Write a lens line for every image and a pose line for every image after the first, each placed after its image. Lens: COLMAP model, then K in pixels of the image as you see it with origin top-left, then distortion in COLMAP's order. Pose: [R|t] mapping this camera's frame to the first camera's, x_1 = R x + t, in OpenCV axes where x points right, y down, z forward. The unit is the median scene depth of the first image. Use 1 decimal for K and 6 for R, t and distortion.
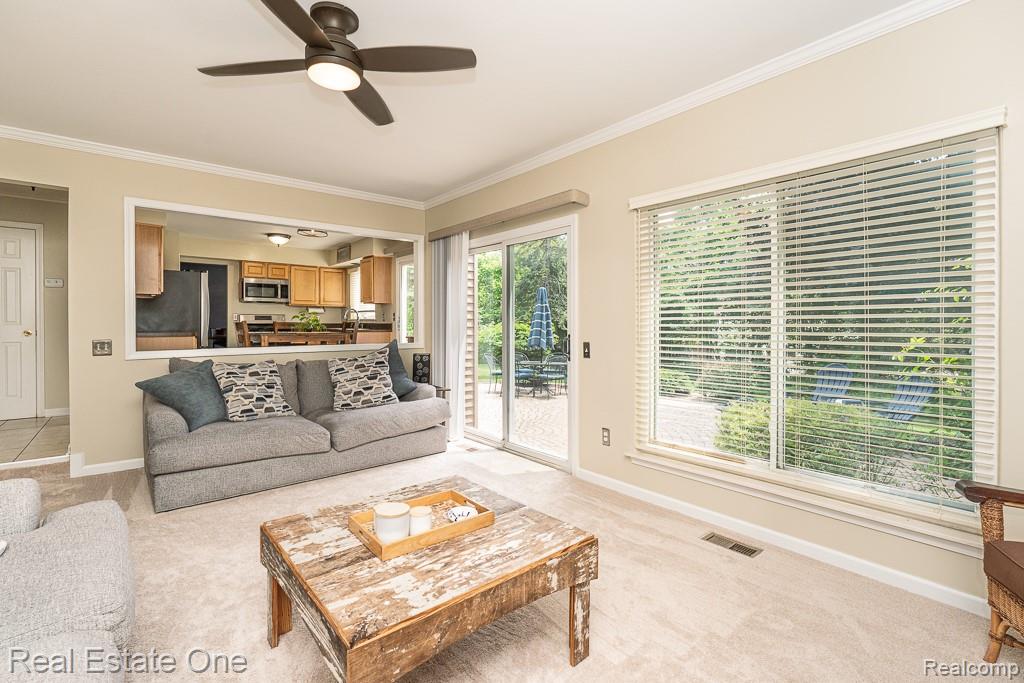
lens RADIAL K [[465.1, 0, 510.6], [0, 465.1, 324.6], [0, 0, 1]] dist [-0.000836, 0.000235]
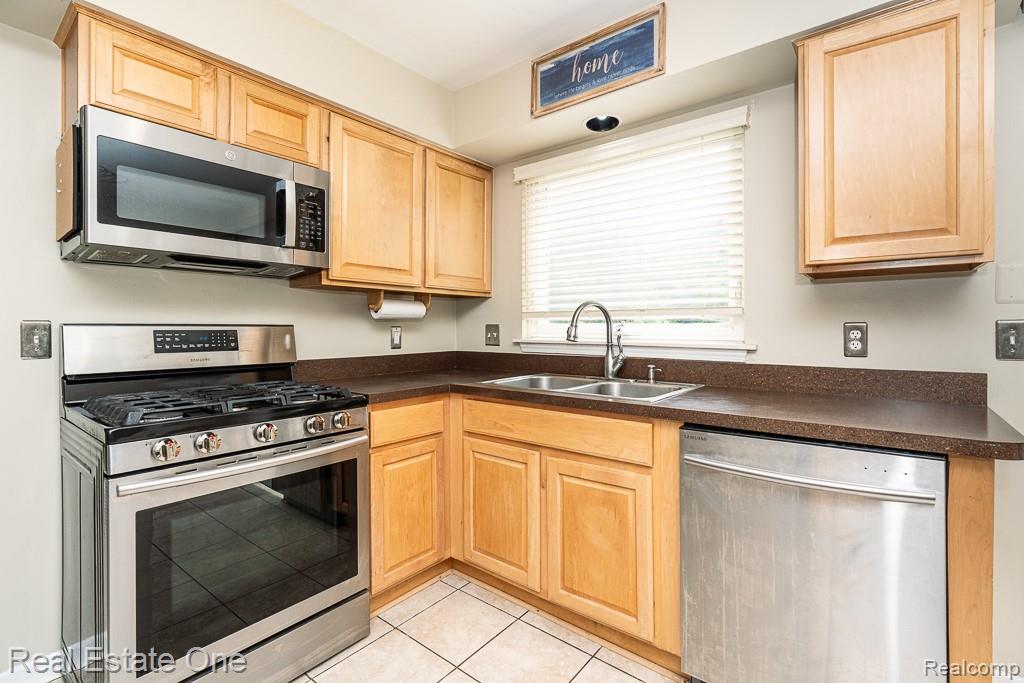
lens RADIAL K [[467.7, 0, 516.4], [0, 467.7, 330.7], [0, 0, 1]] dist [-0.002925, 0.000392]
pose [[0.977697, -0.003571, 0.209992, -1.033955], [0.003021, 0.999991, 0.002943, -0.045566], [-0.210001, -0.002243, 0.977699, 1.810948]]
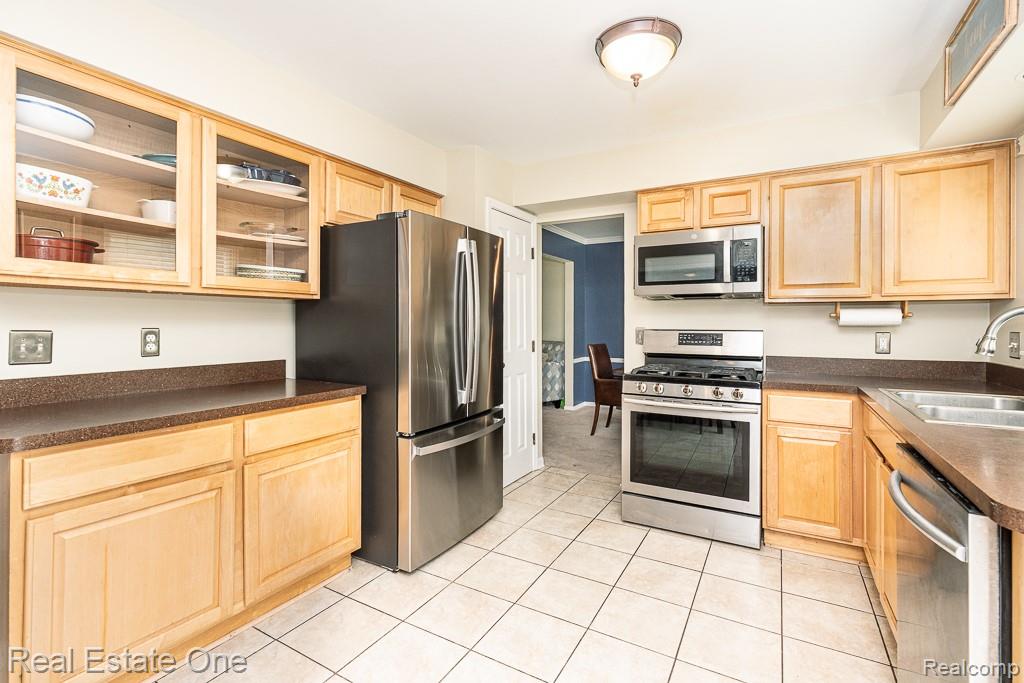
lens RADIAL K [[467.2, 0, 509.8], [0, 467.2, 323.1], [0, 0, 1]] dist [-0.001695, 0.000229]
pose [[0.350216, -0.001690, -0.936667, -0.561383], [-0.003994, 0.999987, -0.003298, -0.060376], [0.936660, 0.004896, 0.350205, 1.726243]]
